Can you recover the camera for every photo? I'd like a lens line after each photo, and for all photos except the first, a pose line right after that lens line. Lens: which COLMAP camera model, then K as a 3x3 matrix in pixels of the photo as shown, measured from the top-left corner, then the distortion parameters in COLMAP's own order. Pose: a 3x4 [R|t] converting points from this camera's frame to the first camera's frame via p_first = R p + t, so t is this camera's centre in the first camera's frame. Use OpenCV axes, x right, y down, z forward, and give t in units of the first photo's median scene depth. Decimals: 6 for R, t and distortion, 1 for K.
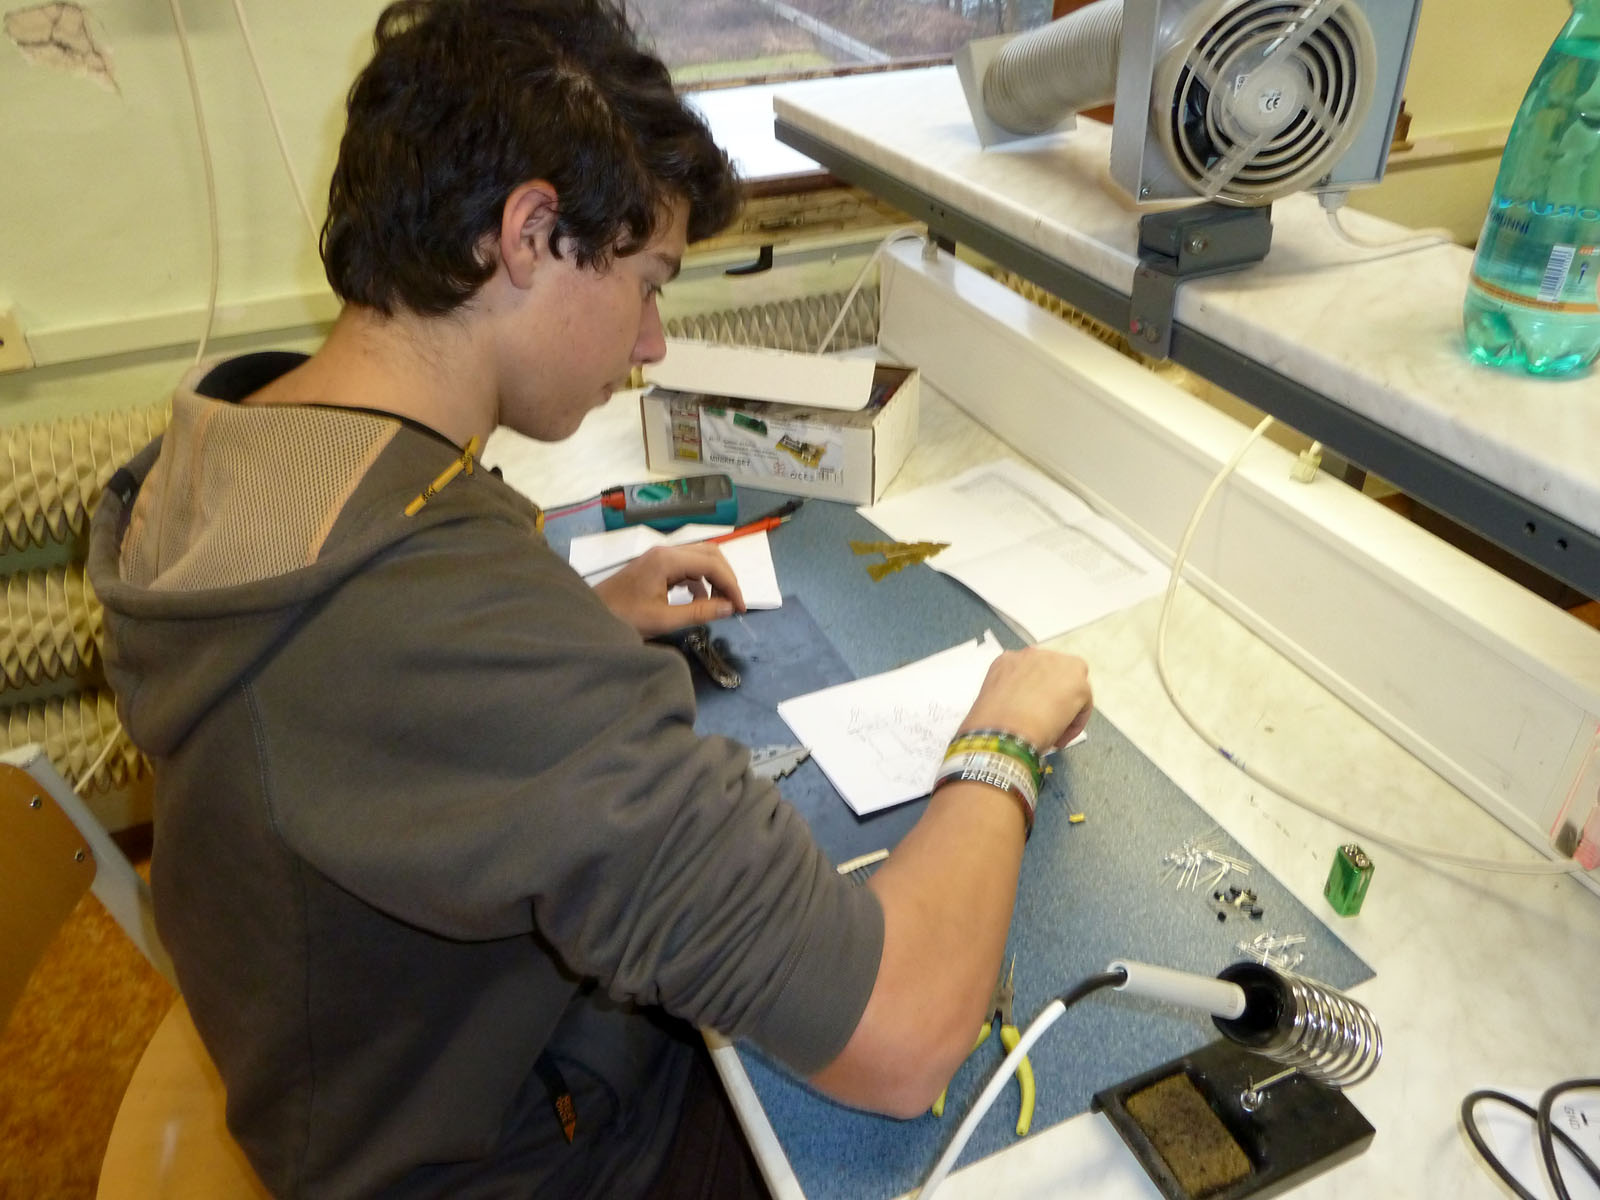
lens RADIAL K [[1247.7, 0, 793.3], [0, 1247.7, 599.0], [0, 0, 1]] dist [-0.004121, -0.018932]
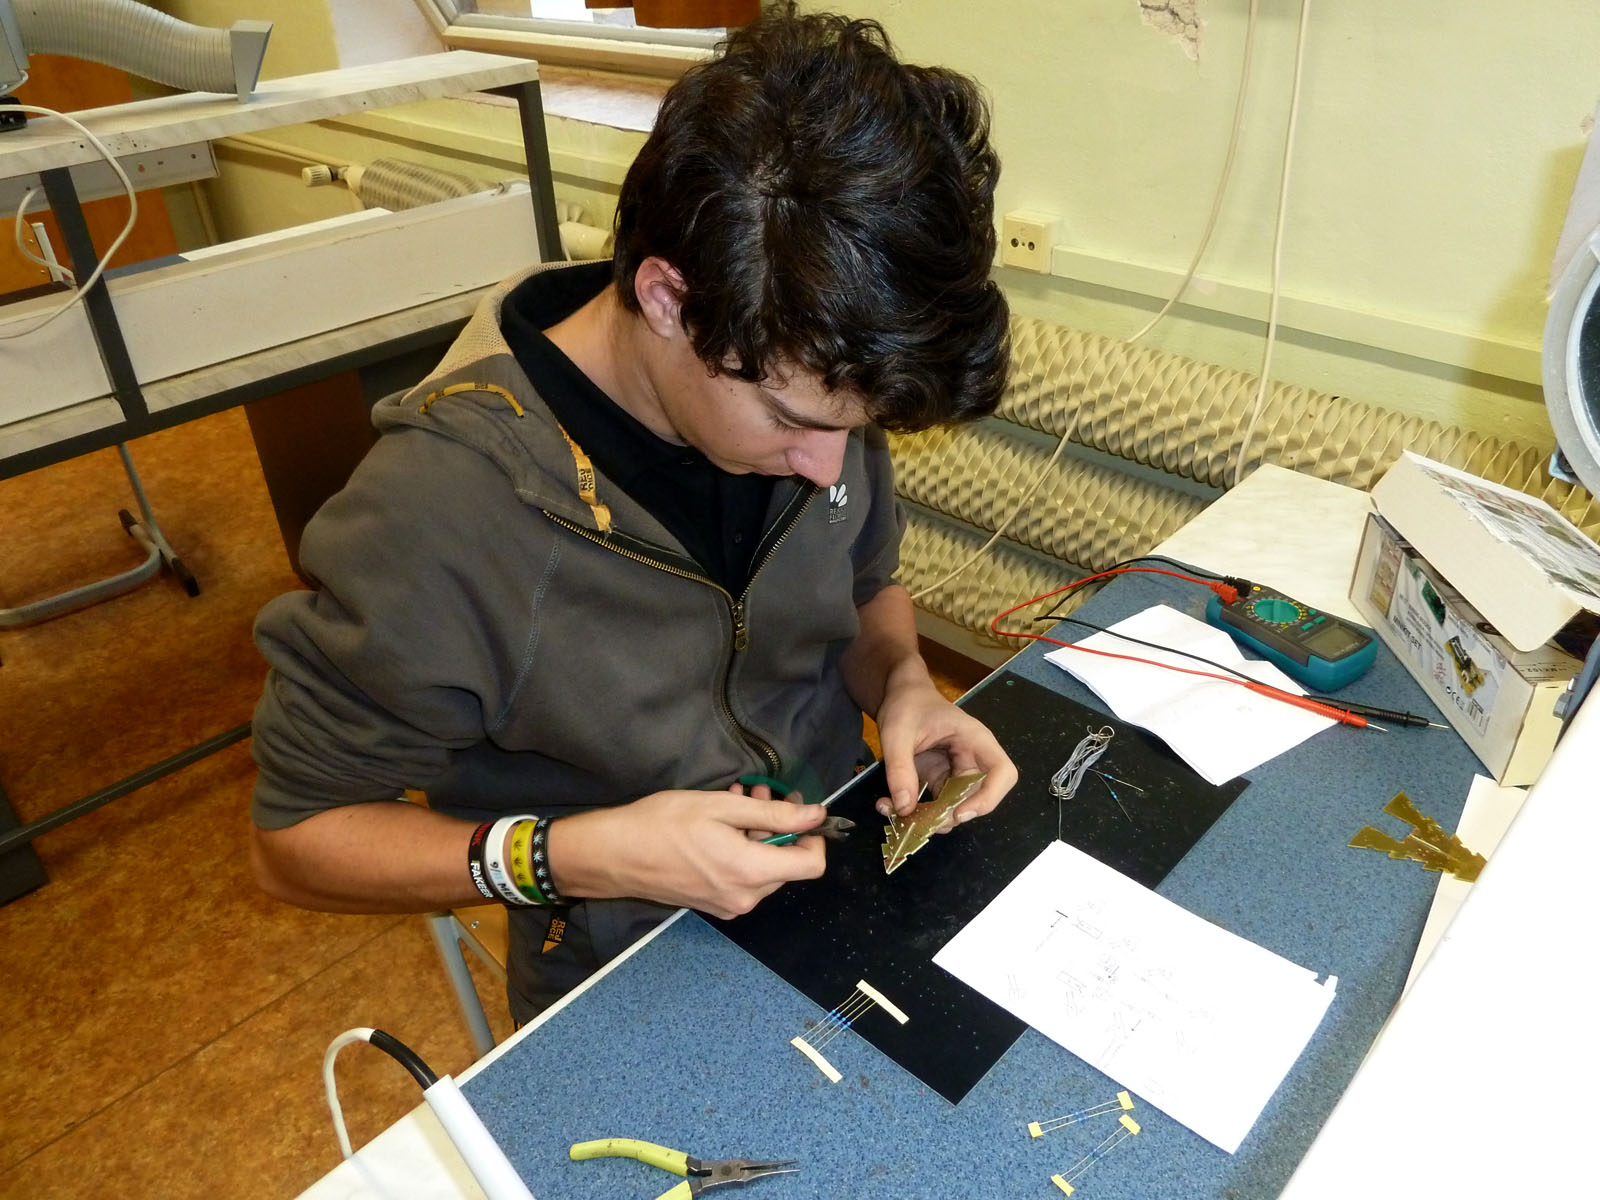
lens RADIAL K [[1247.7, 0, 799.7], [0, 1247.7, 595.6], [0, 0, 1]] dist [-0.004121, -0.018932]
pose [[0.369708, 0.481464, -0.794675, 0.424048], [-0.465787, 0.836080, 0.289850, -0.183825], [0.803964, 0.262990, 0.533365, 0.285519]]
